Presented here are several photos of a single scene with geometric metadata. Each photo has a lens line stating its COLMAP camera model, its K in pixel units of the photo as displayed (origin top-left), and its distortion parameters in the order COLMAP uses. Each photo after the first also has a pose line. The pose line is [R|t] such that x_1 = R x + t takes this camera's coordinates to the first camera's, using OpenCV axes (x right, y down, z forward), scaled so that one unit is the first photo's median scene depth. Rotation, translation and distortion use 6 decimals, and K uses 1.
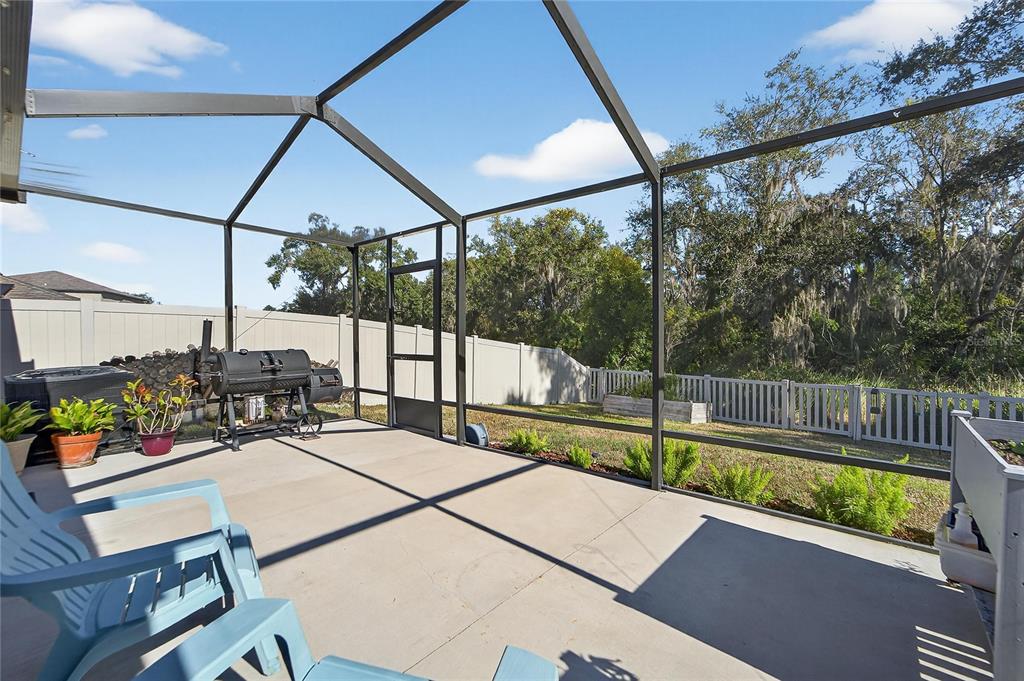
lens RADIAL K [[424.5, 0, 516.0], [0, 424.5, 341.2], [0, 0, 1]] dist [-0.001752, -0.000256]
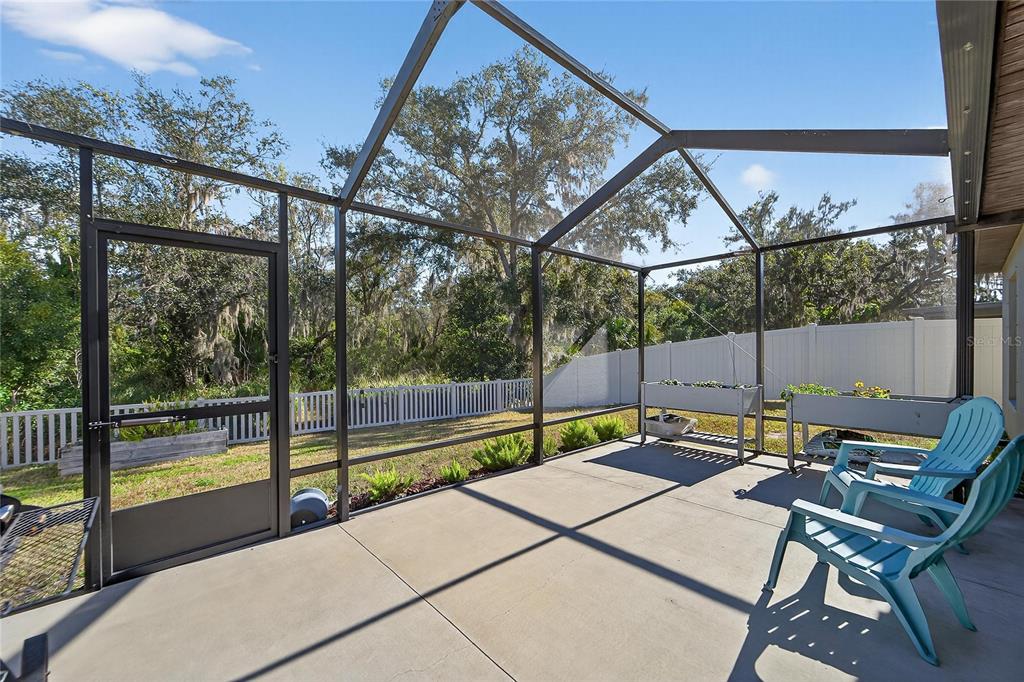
lens RADIAL K [[415.3, 0, 505.3], [0, 415.3, 345.9], [0, 0, 1]] dist [-0.001356, -0.000771]
pose [[0.146446, -0.005084, 0.989206, -1.177176], [0.019582, 0.999806, 0.002240, -0.064886], [-0.989025, 0.019042, 0.146518, 0.971817]]
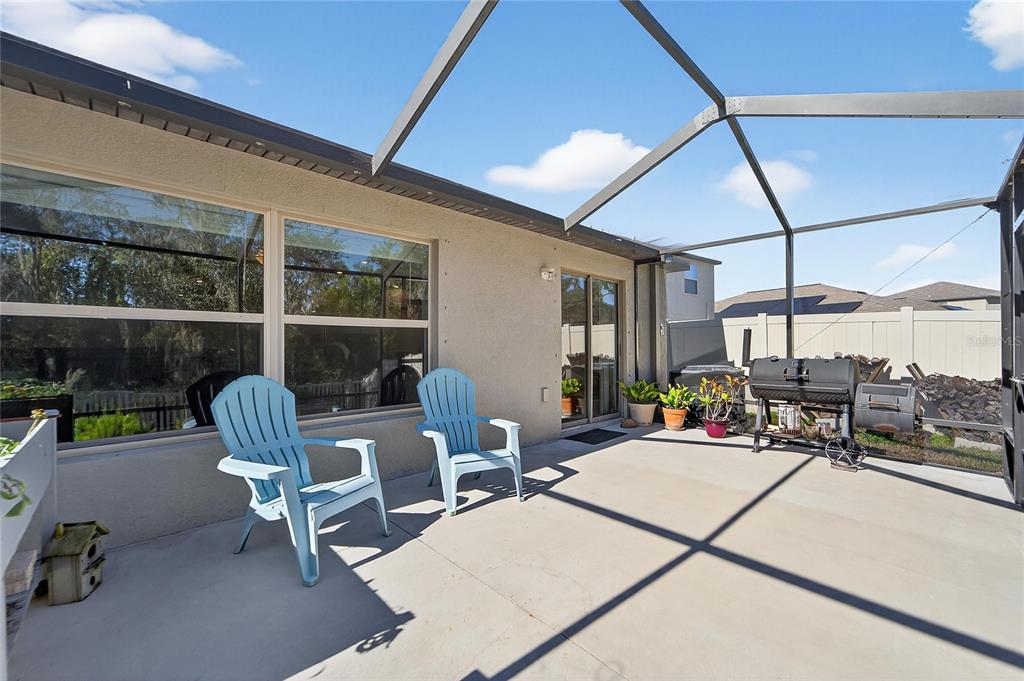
lens RADIAL K [[415.3, 0, 505.3], [0, 415.3, 345.4], [0, 0, 1]] dist [-0.001356, -0.000771]
pose [[-0.113442, 0.000412, -0.993545, 0.617983], [-0.010727, 0.999941, 0.001639, -0.003180], [0.993487, 0.010843, -0.113431, 0.698601]]
